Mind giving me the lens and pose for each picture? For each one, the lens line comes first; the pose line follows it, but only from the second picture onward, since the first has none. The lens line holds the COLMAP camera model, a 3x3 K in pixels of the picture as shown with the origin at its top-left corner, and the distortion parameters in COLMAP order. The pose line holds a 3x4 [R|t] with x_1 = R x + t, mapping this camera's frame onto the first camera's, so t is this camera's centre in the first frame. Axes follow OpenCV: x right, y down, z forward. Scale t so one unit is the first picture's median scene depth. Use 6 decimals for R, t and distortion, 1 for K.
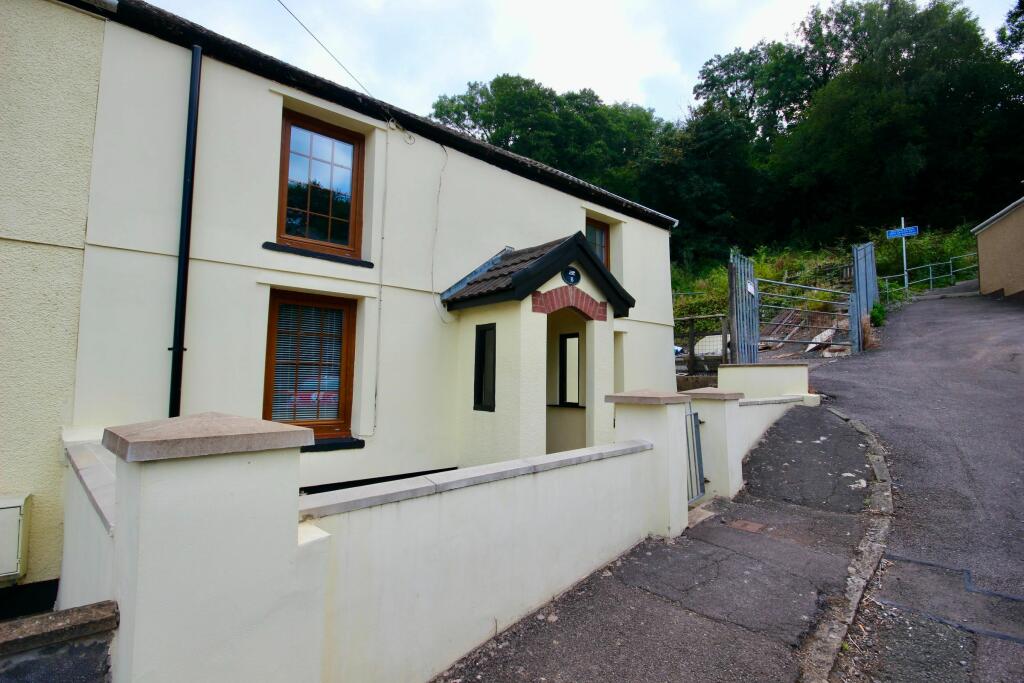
lens RADIAL K [[491.4, 0, 514.5], [0, 491.4, 335.4], [0, 0, 1]] dist [-0.000317, -0.000093]
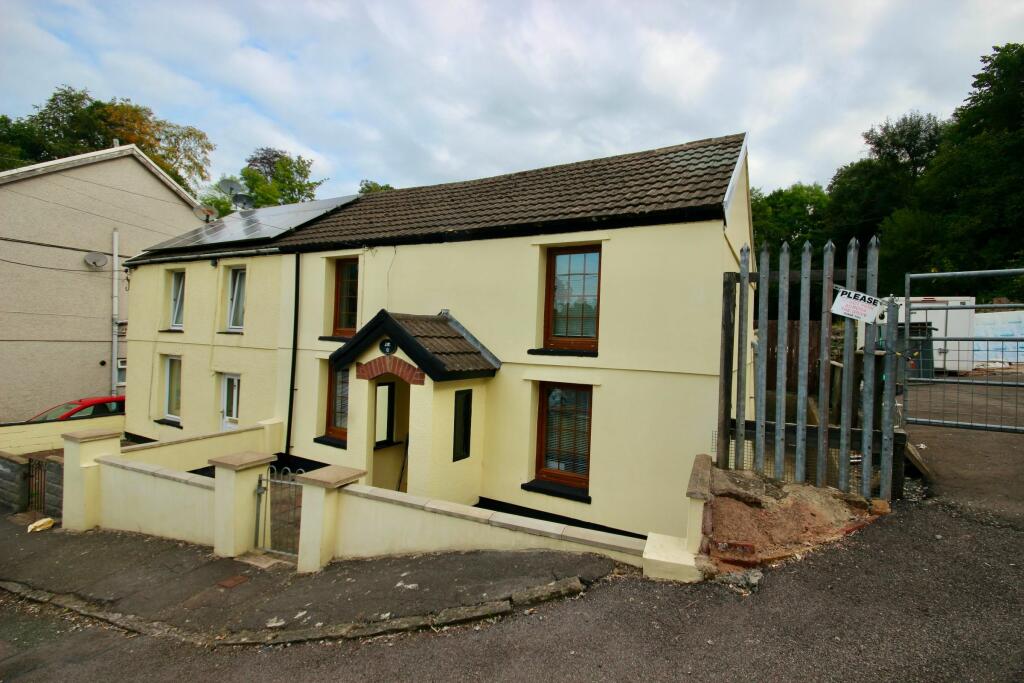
lens RADIAL K [[474.8, 0, 521.5], [0, 474.8, 336.8], [0, 0, 1]] dist [0.002848, -0.008677]
pose [[0.333885, 0.000313, -0.942614, 1.314287], [0.052884, 0.998419, 0.019064, -0.152136], [0.941129, -0.056215, 0.333341, 0.938361]]
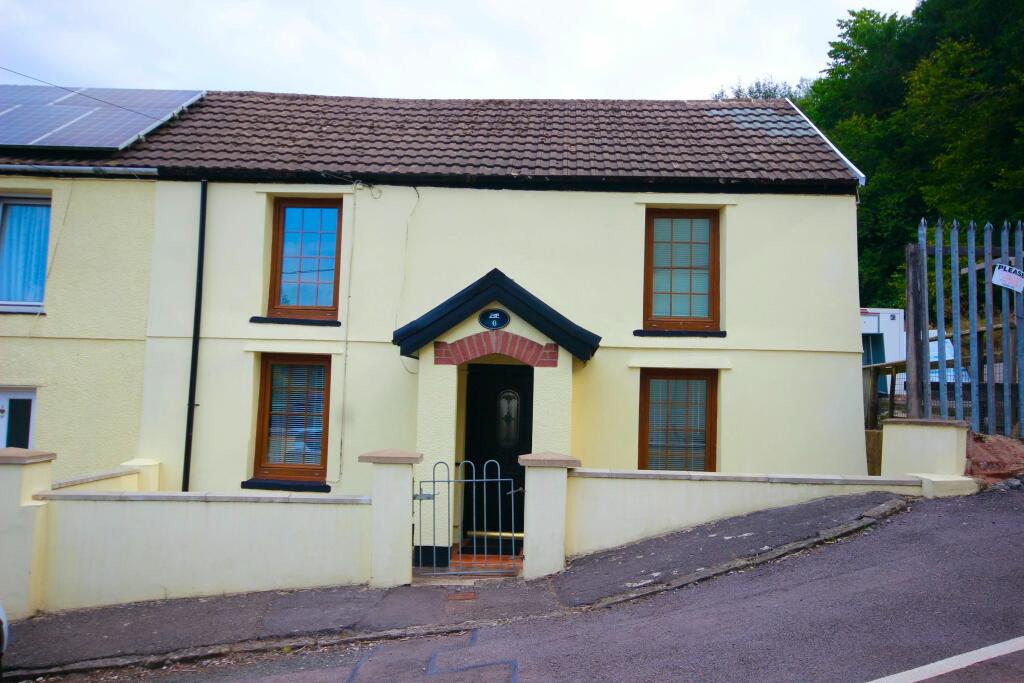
lens RADIAL K [[872.2, 0, 512.0], [0, 872.2, 341.5], [0, 0, 1]] dist [0.026761, -0.000923]
pose [[0.721934, -0.041061, -0.690742, 1.243194], [0.042448, 0.998986, -0.015020, -0.057223], [0.690659, -0.018477, 0.722945, -0.117489]]
